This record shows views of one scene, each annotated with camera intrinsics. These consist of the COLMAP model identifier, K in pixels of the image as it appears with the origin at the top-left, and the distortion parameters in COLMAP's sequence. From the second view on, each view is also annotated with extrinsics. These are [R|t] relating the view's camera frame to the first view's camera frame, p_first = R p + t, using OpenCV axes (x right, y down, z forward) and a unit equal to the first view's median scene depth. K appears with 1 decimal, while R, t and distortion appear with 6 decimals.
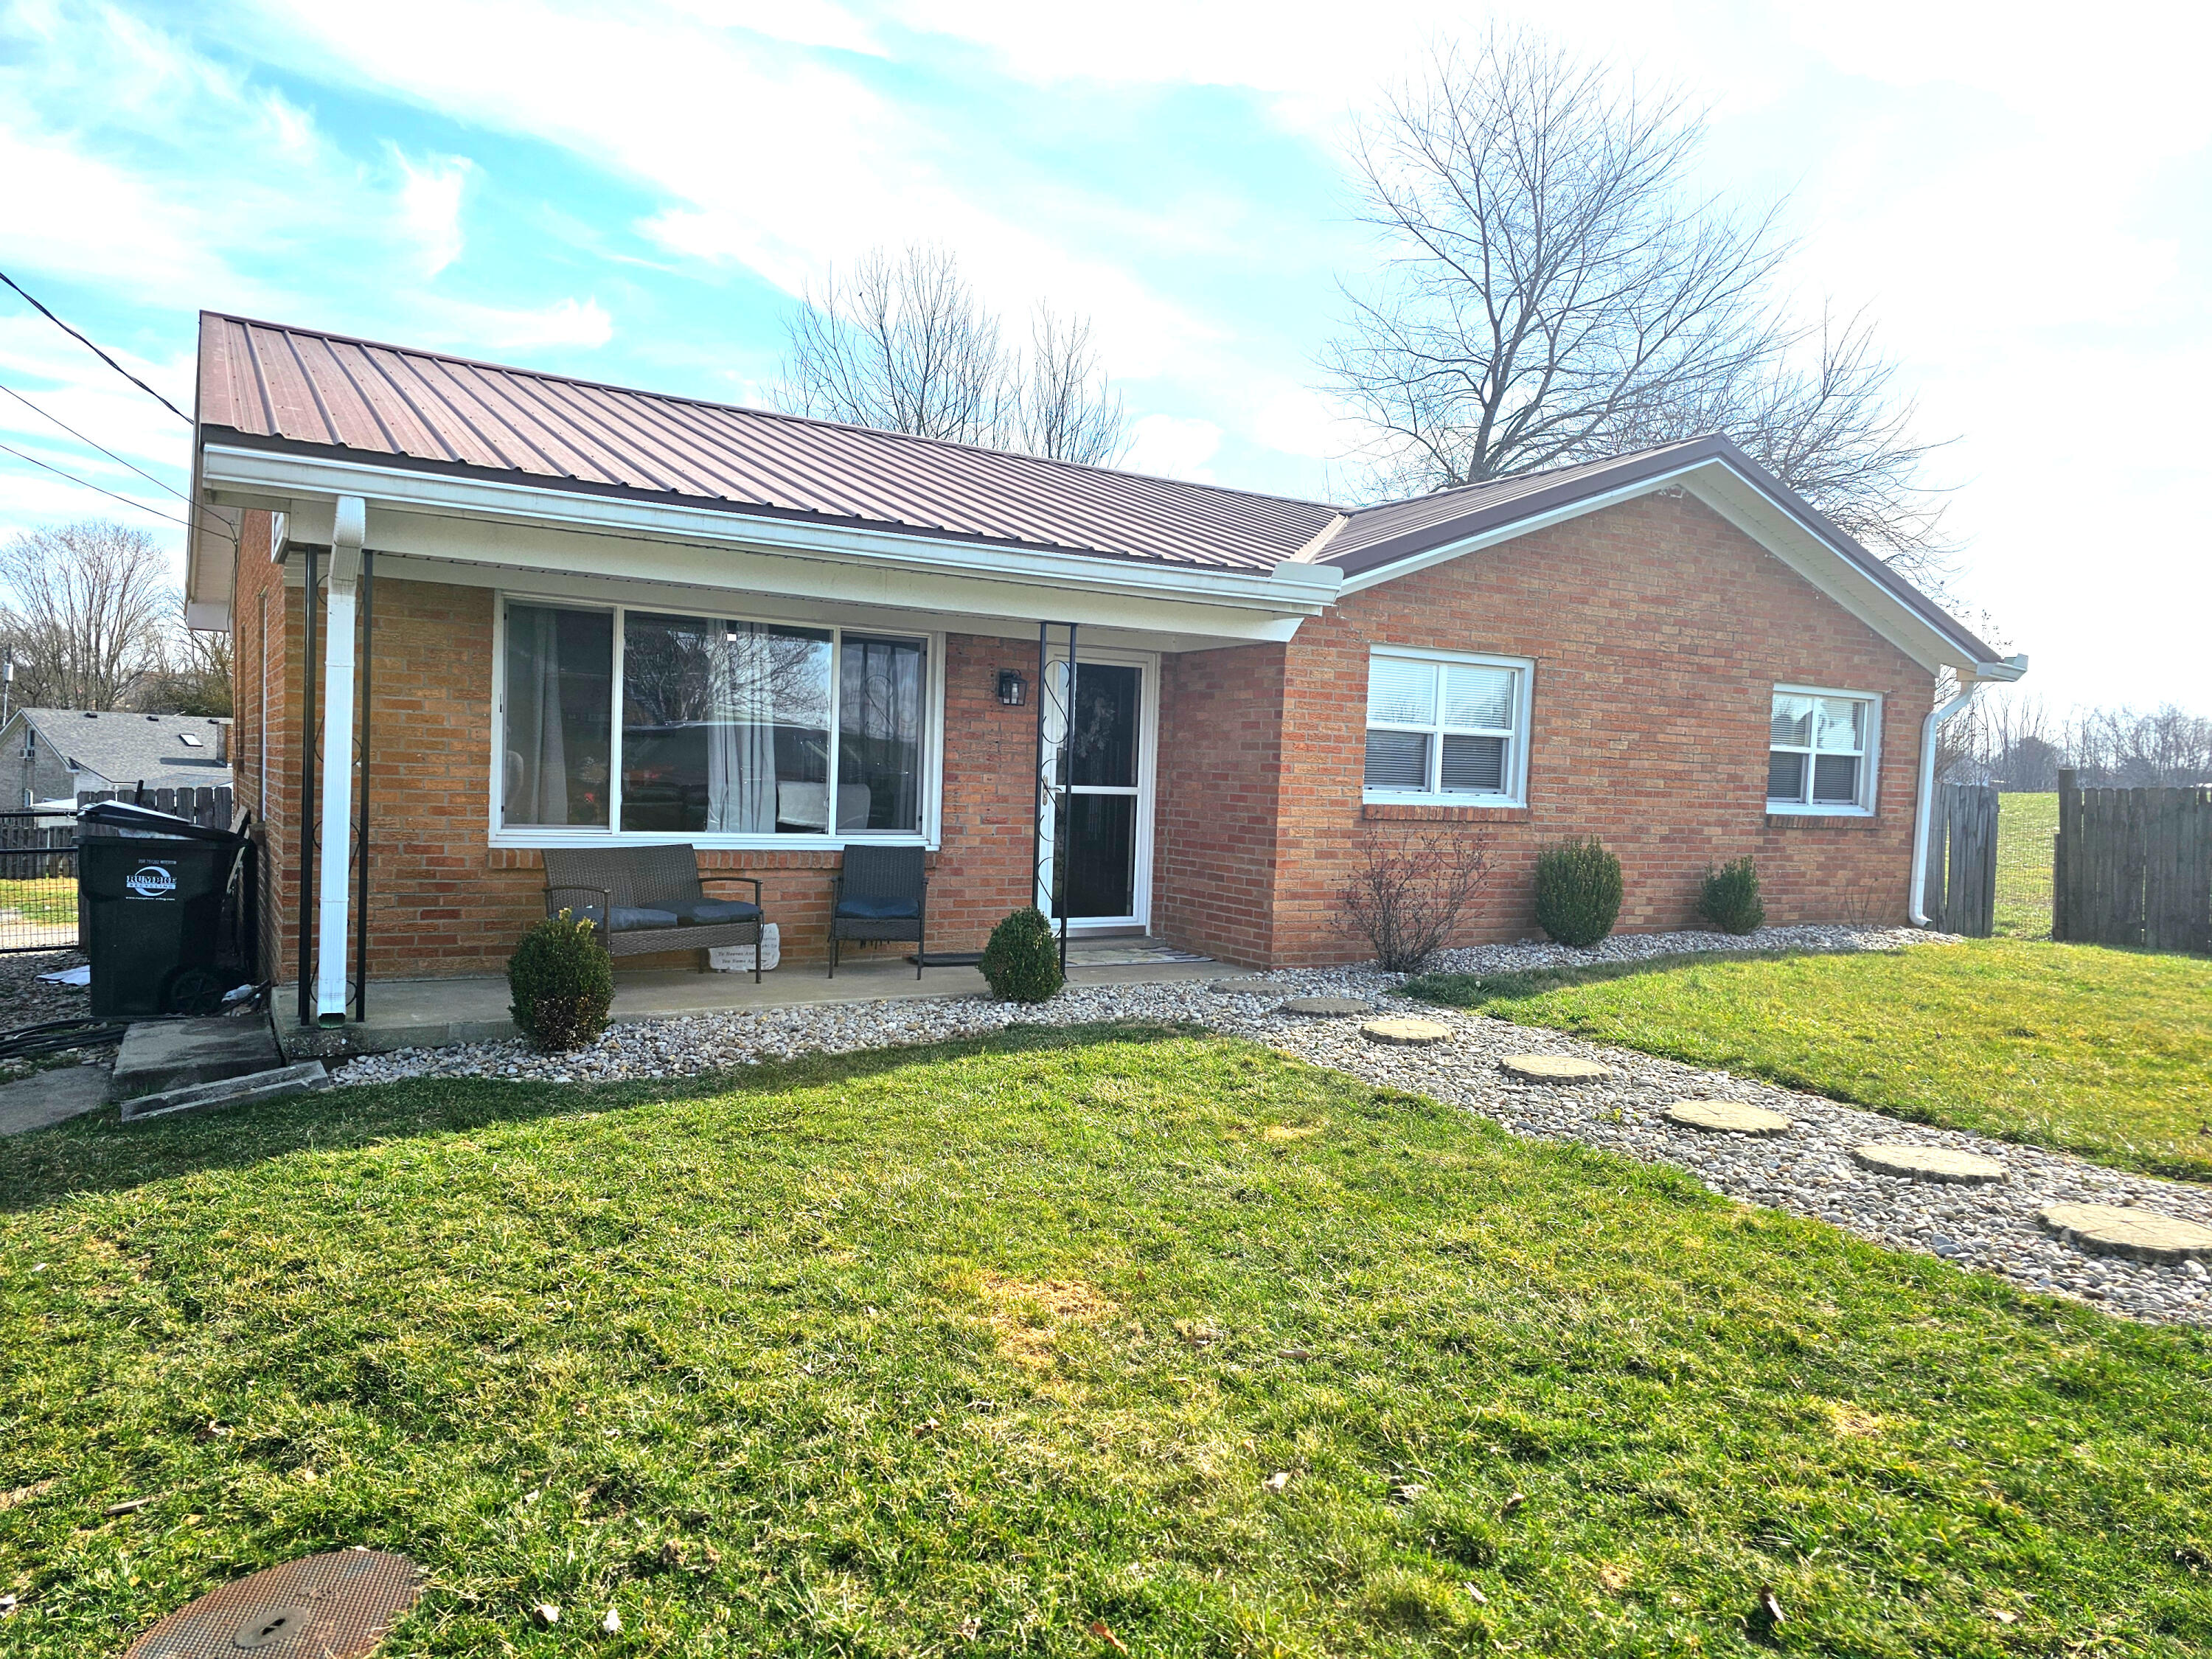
lens RADIAL K [[1461.7, 0, 1106.0], [0, 1461.7, 829.5], [0, 0, 1]] dist [-0.002600, -0.001240]
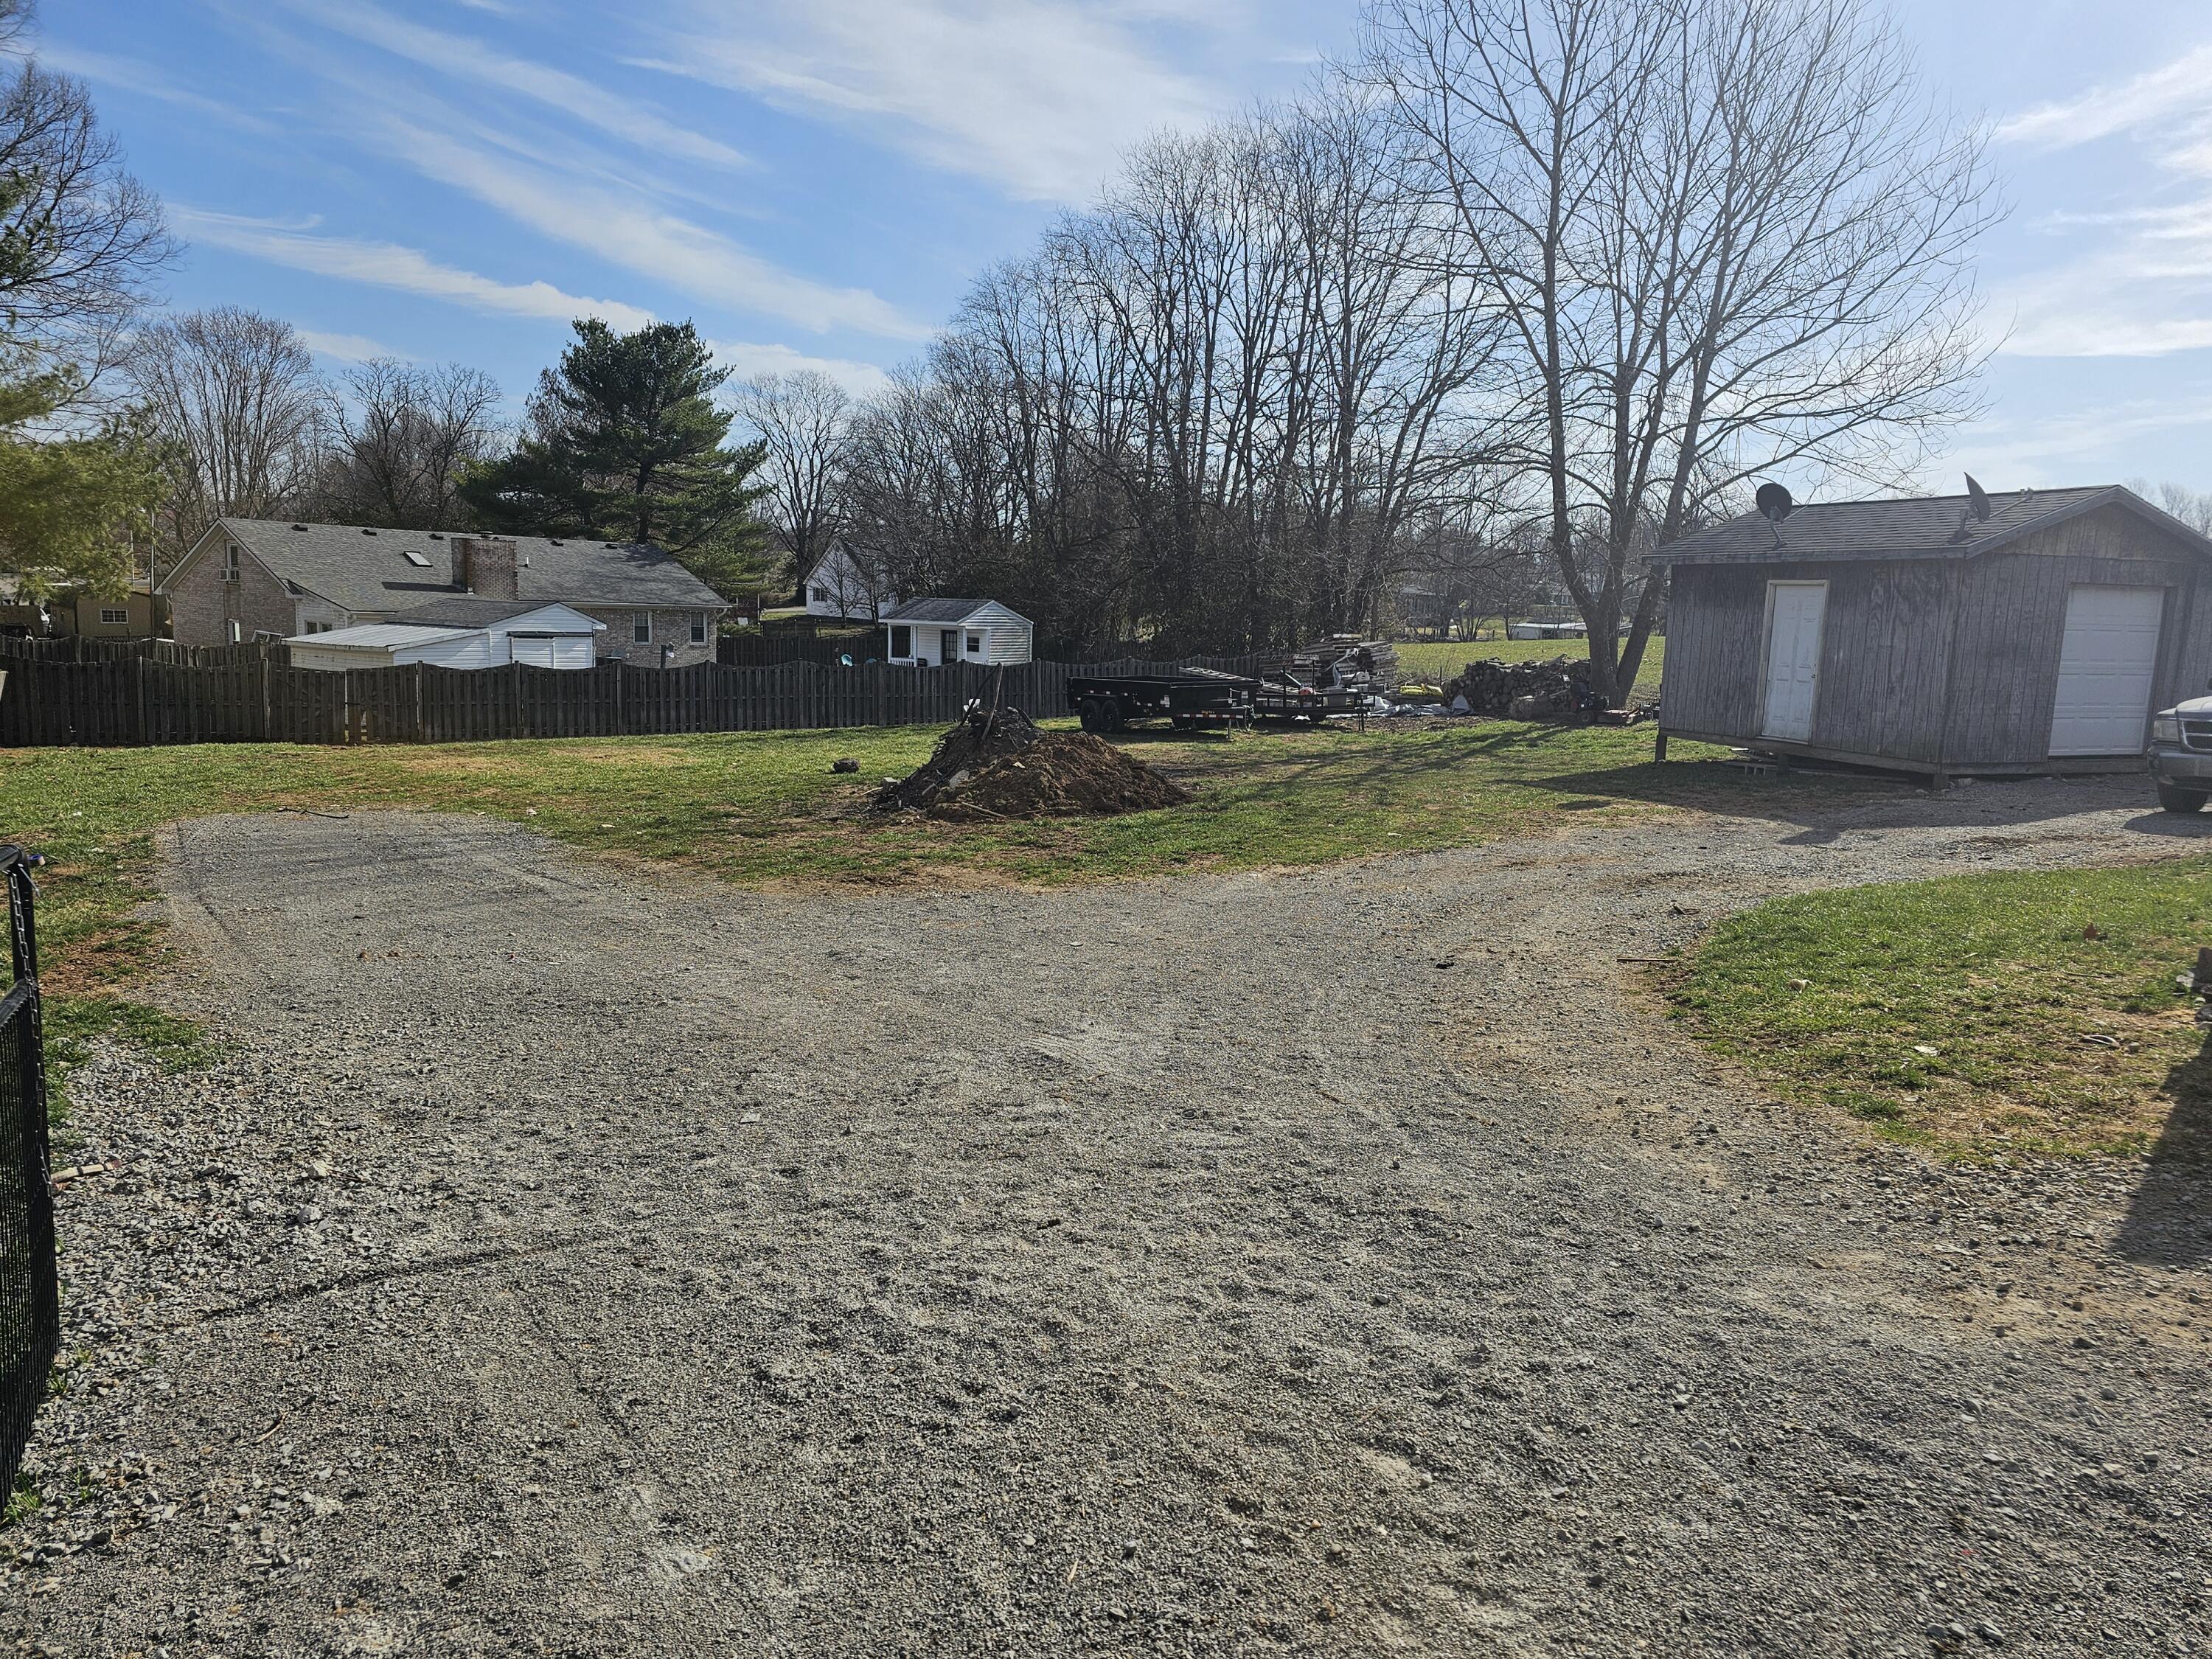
lens RADIAL K [[1503.5, 0, 1112.3], [0, 1503.5, 859.7], [0, 0, 1]] dist [0.008379, 0.001312]
pose [[0.998723, 0.012947, -0.048826, -0.122125], [-0.006613, 0.991787, 0.127728, -0.002862], [0.050079, -0.127242, 0.990607, 0.098970]]
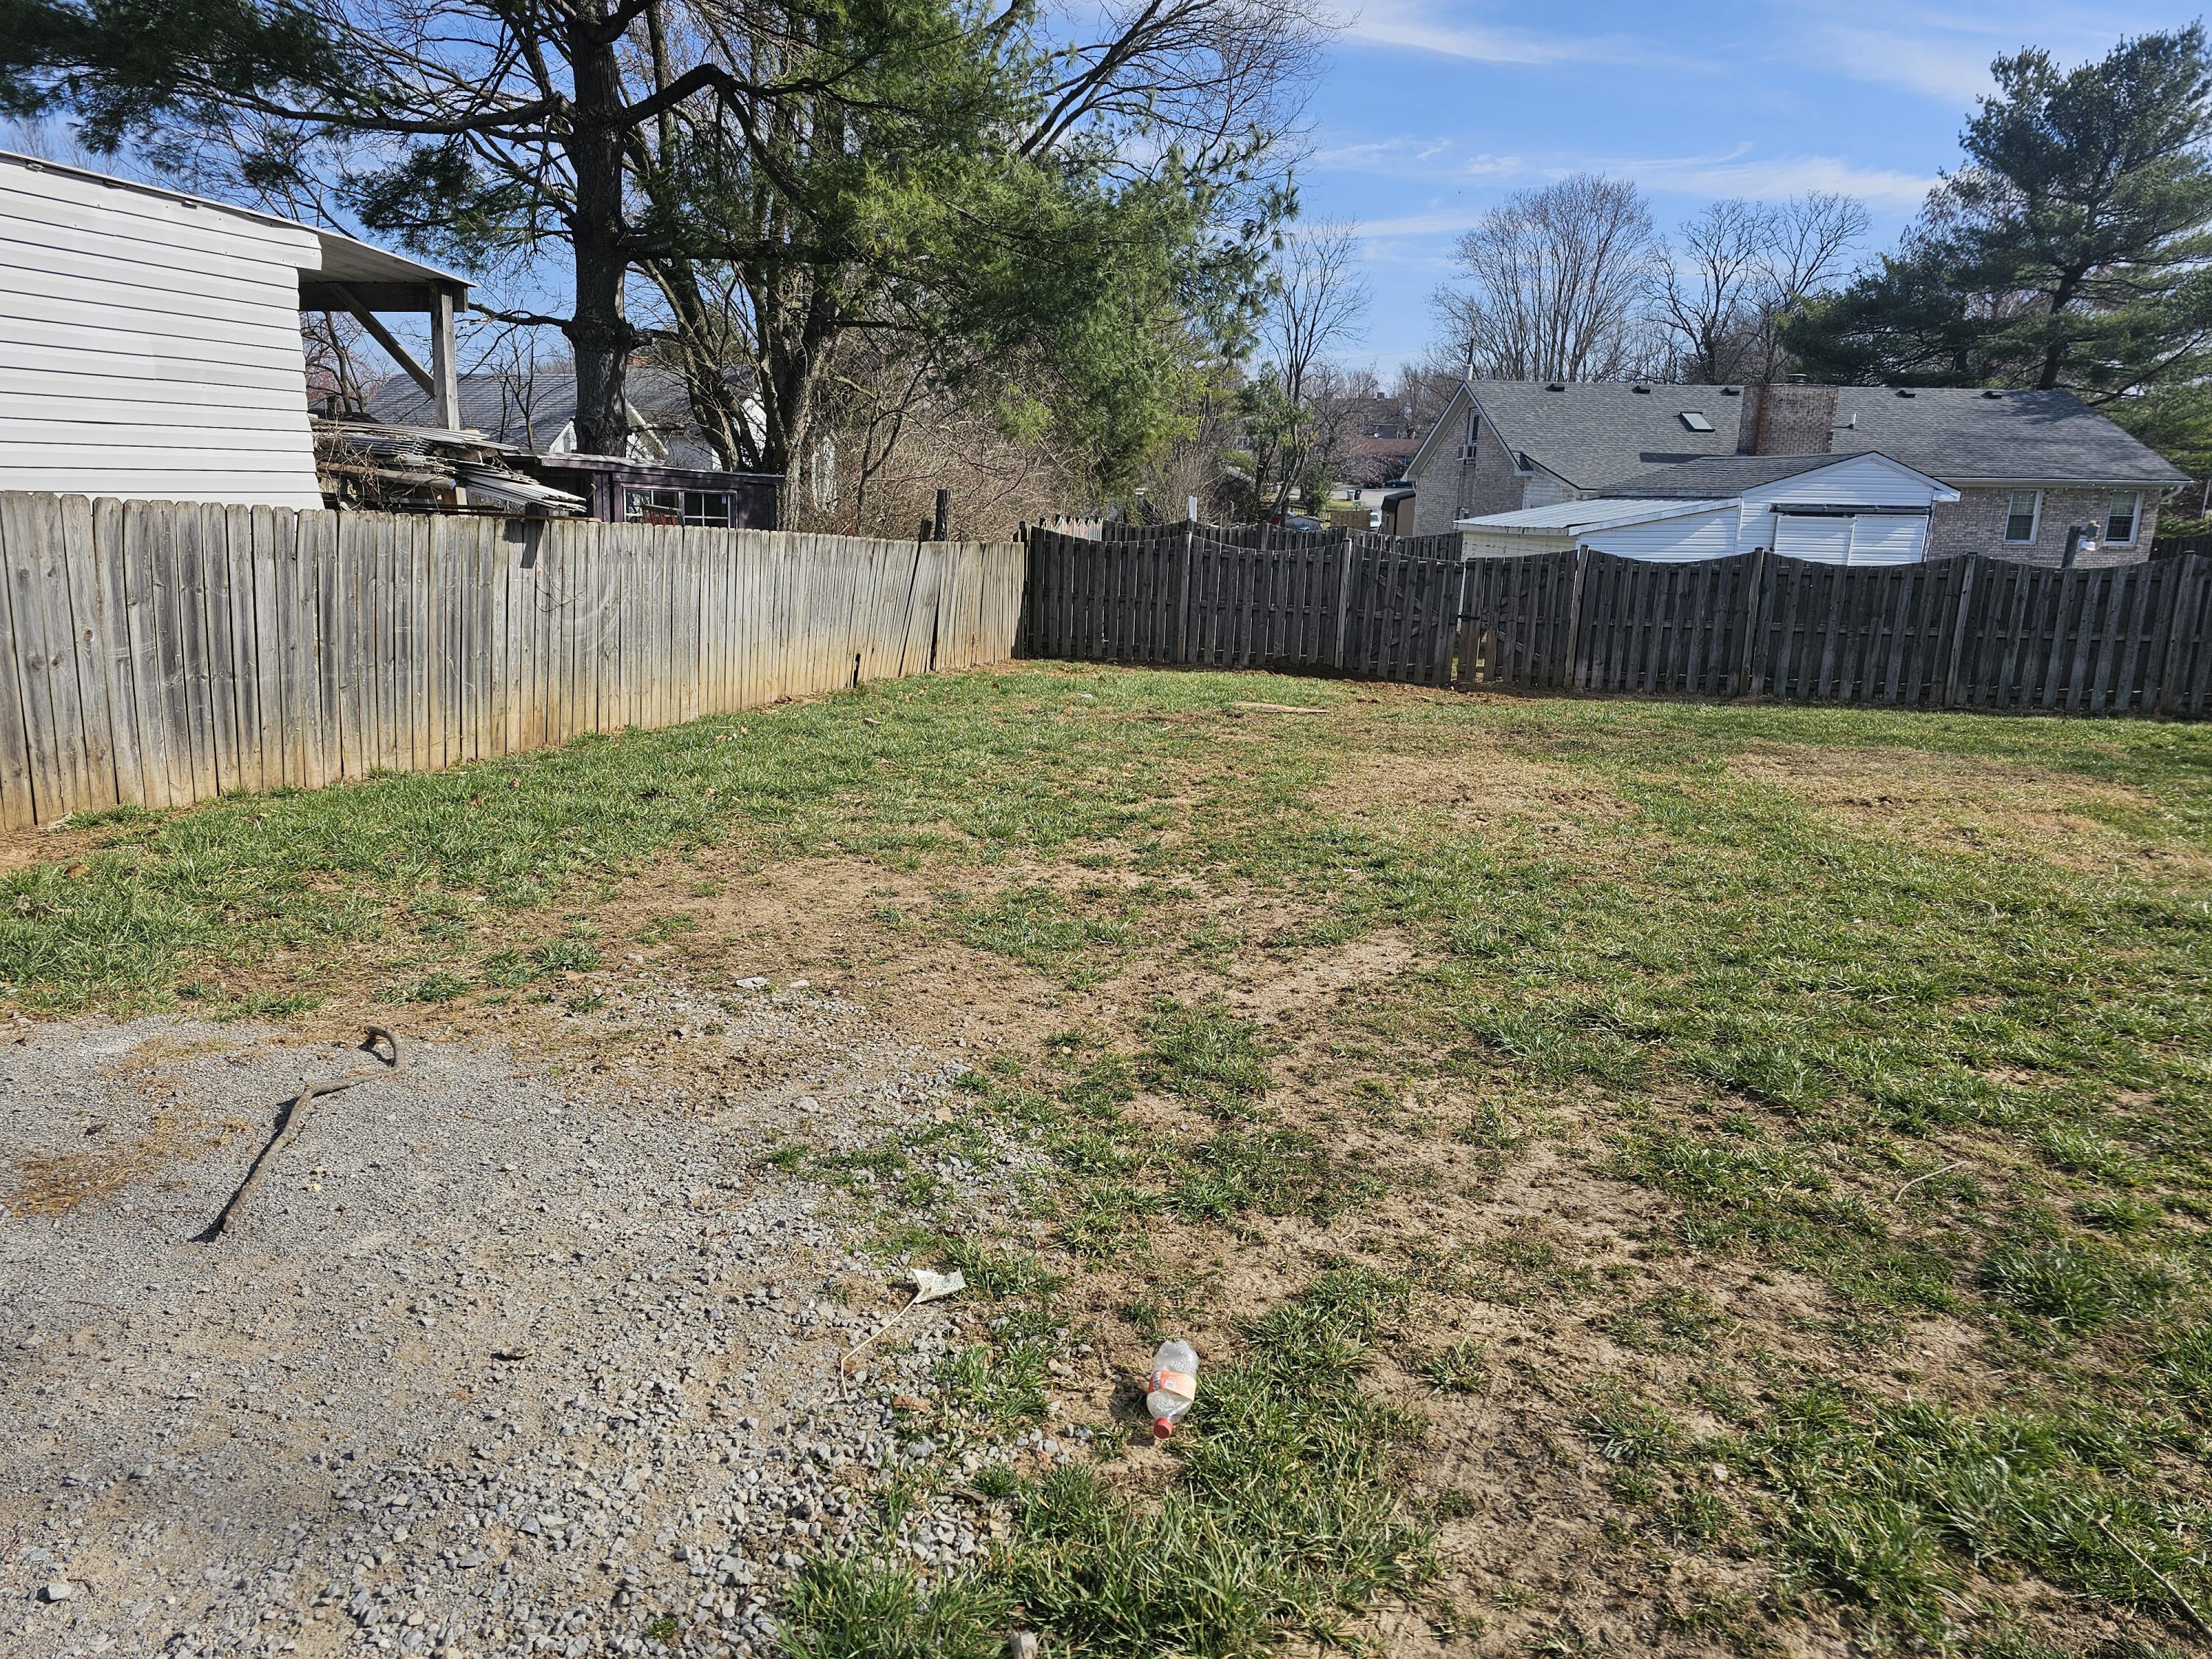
lens RADIAL K [[1503.5, 0, 1112.3], [0, 1503.5, 859.7], [0, 0, 1]] dist [0.008379, 0.001312]
pose [[0.639722, 0.169378, -0.749711, -0.183379], [-0.030801, 0.980282, 0.195188, 0.000711], [0.767989, -0.101774, 0.632325, 0.261073]]
